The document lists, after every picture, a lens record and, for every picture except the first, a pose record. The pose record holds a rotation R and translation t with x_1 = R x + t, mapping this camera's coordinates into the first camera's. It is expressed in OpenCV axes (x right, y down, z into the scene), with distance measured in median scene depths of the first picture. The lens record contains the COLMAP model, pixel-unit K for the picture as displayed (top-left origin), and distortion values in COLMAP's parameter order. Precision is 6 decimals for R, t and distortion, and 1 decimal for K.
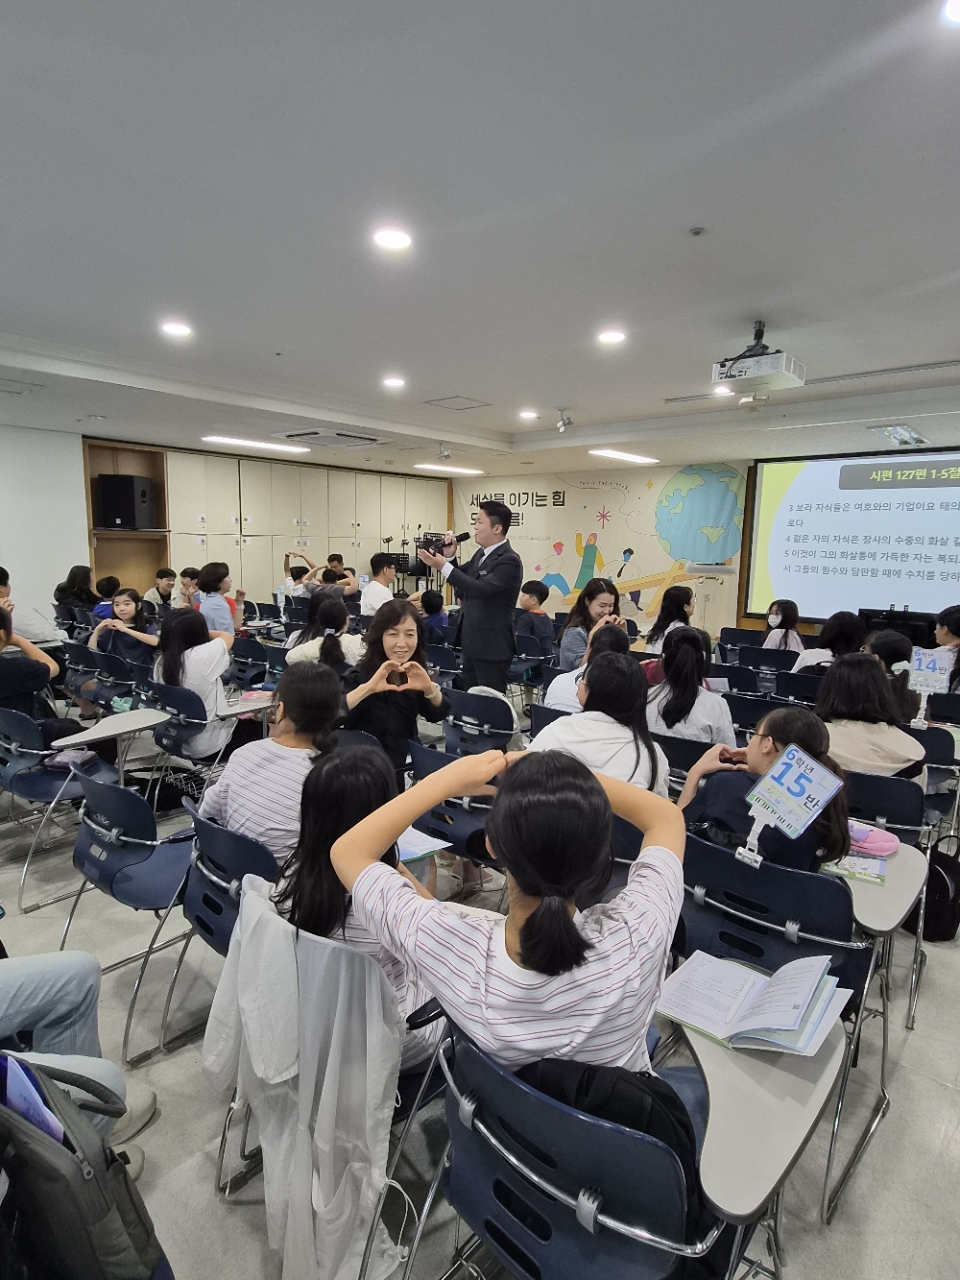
lens RADIAL K [[683.0, 0, 479.6], [0, 683.0, 637.0], [0, 0, 1]] dist [-0.003354, 0.002566]
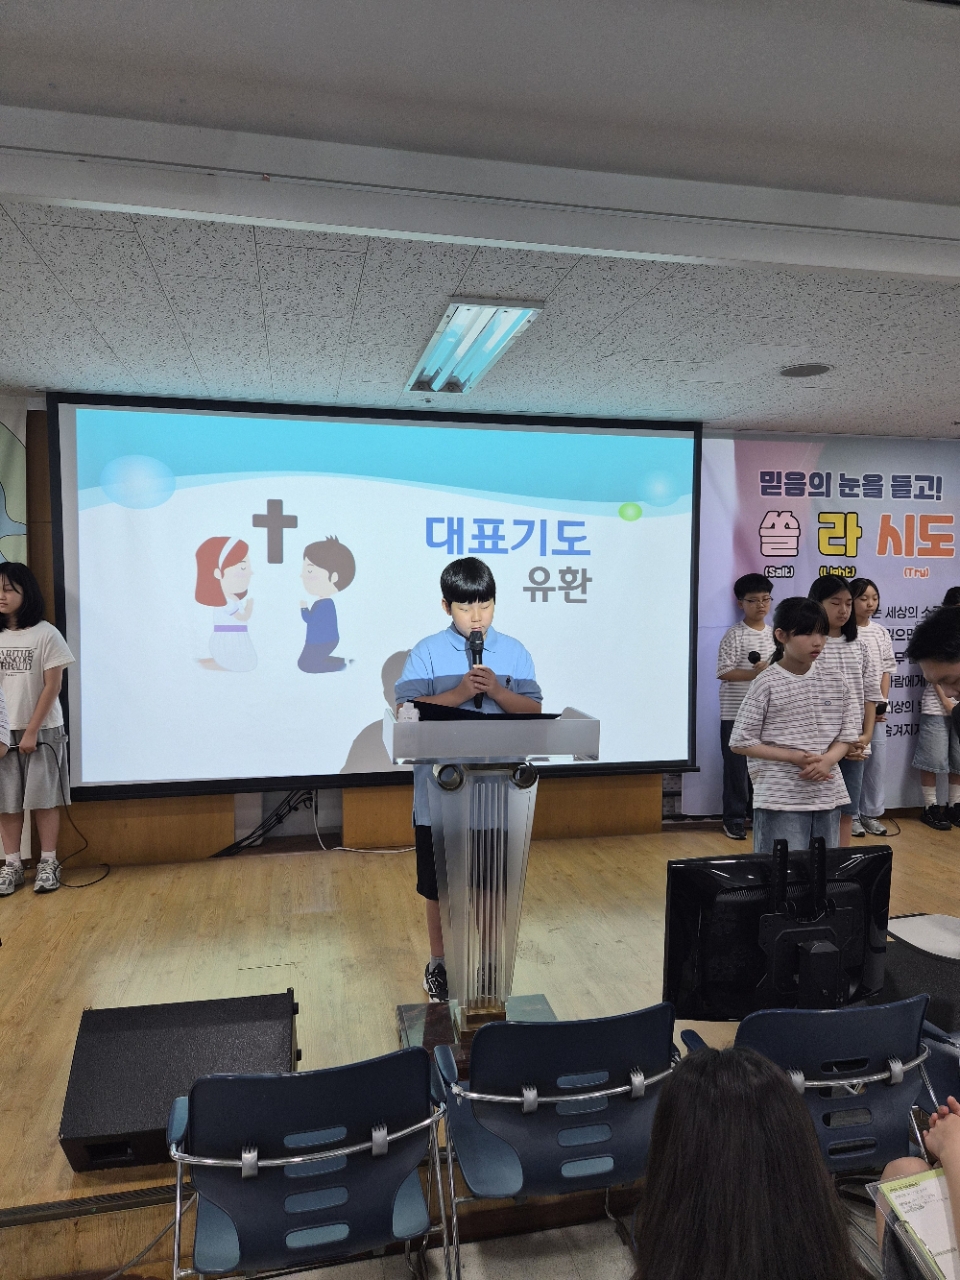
lens RADIAL K [[861.1, 0, 480.0], [0, 861.1, 648.1], [0, 0, 1]] dist [0.063711, -0.052025]
pose [[0.587793, -0.074075, 0.805613, 0.139298], [0.123131, 0.992389, 0.001410, -0.088205], [-0.799586, 0.098367, 0.592440, 0.524408]]
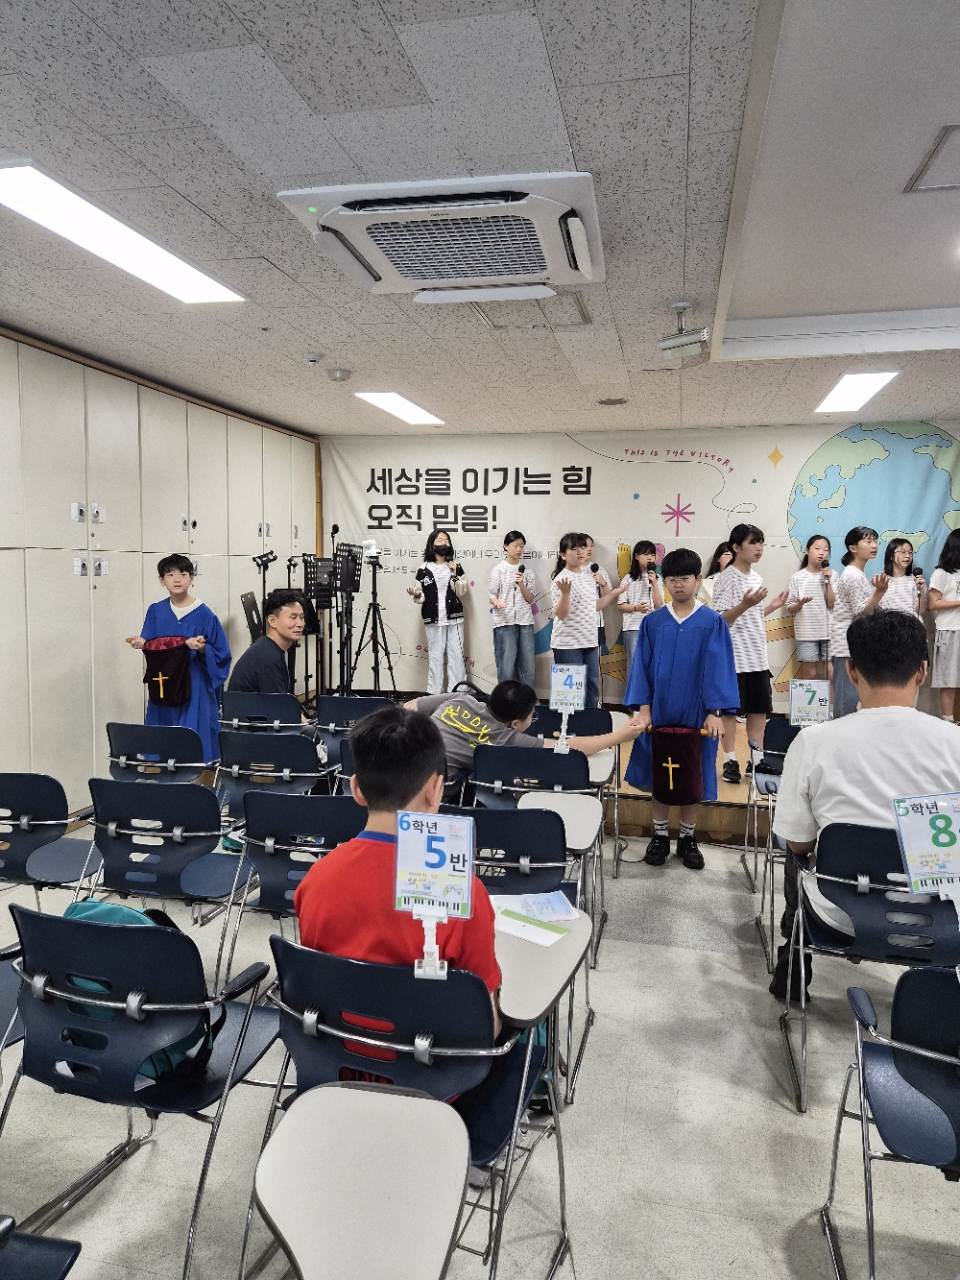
lens RADIAL K [[861.1, 0, 483.3], [0, 861.1, 638.3], [0, 0, 1]] dist [0.063711, -0.052025]
pose [[0.881949, -0.055026, 0.468122, -0.335069], [0.073771, 0.997037, -0.021787, -0.087170], [-0.465536, 0.053749, 0.883395, 0.550204]]
